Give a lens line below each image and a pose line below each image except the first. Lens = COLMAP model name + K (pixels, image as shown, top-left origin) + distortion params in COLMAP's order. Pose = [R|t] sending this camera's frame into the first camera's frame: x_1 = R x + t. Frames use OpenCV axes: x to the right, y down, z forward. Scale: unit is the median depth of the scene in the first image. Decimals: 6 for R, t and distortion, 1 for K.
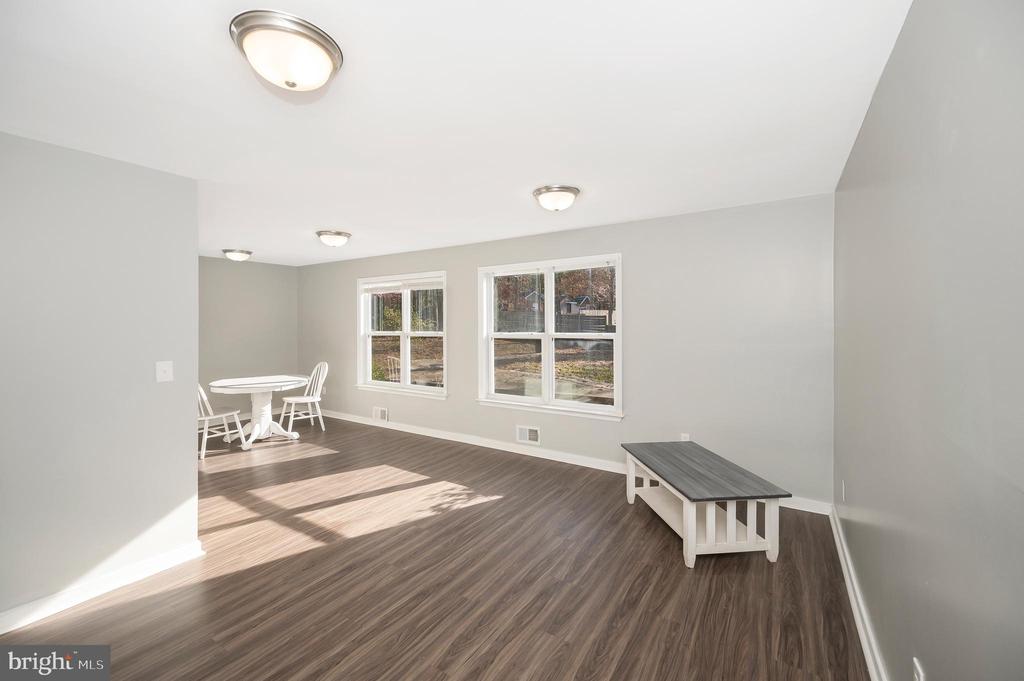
lens RADIAL K [[408.4, 0, 515.6], [0, 408.4, 329.8], [0, 0, 1]] dist [-0.001172, -0.000321]
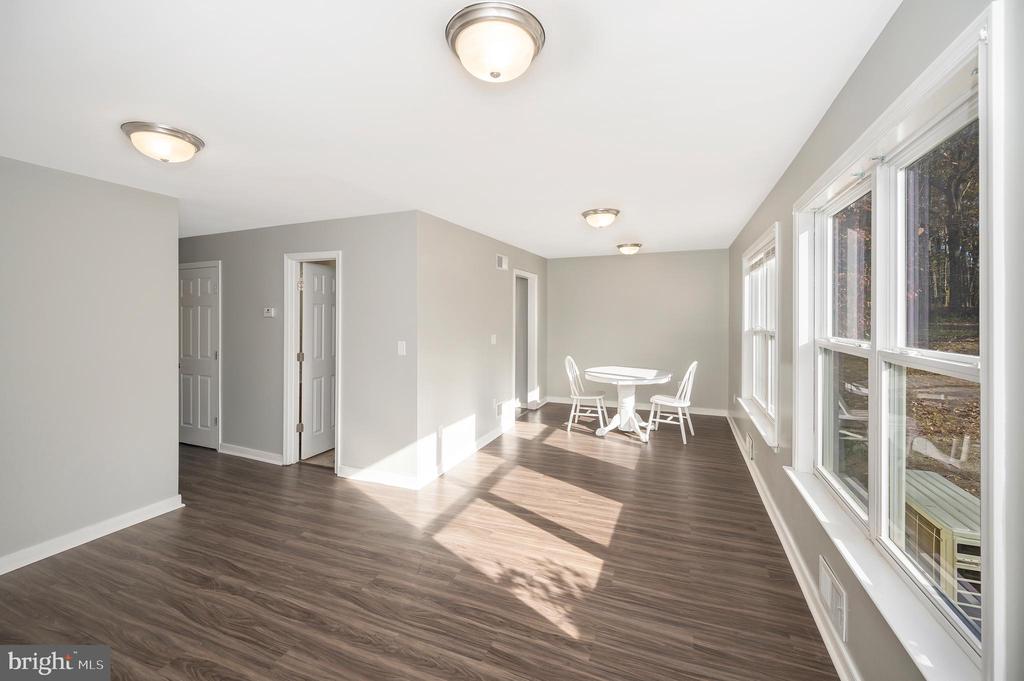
lens RADIAL K [[422.8, 0, 514.1], [0, 422.8, 311.7], [0, 0, 1]] dist [0.000494, -0.000166]
pose [[0.196445, -0.001776, -0.980513, 0.503295], [-0.016154, 0.999857, -0.005047, -0.019508], [0.980382, 0.016830, 0.196388, 0.802897]]
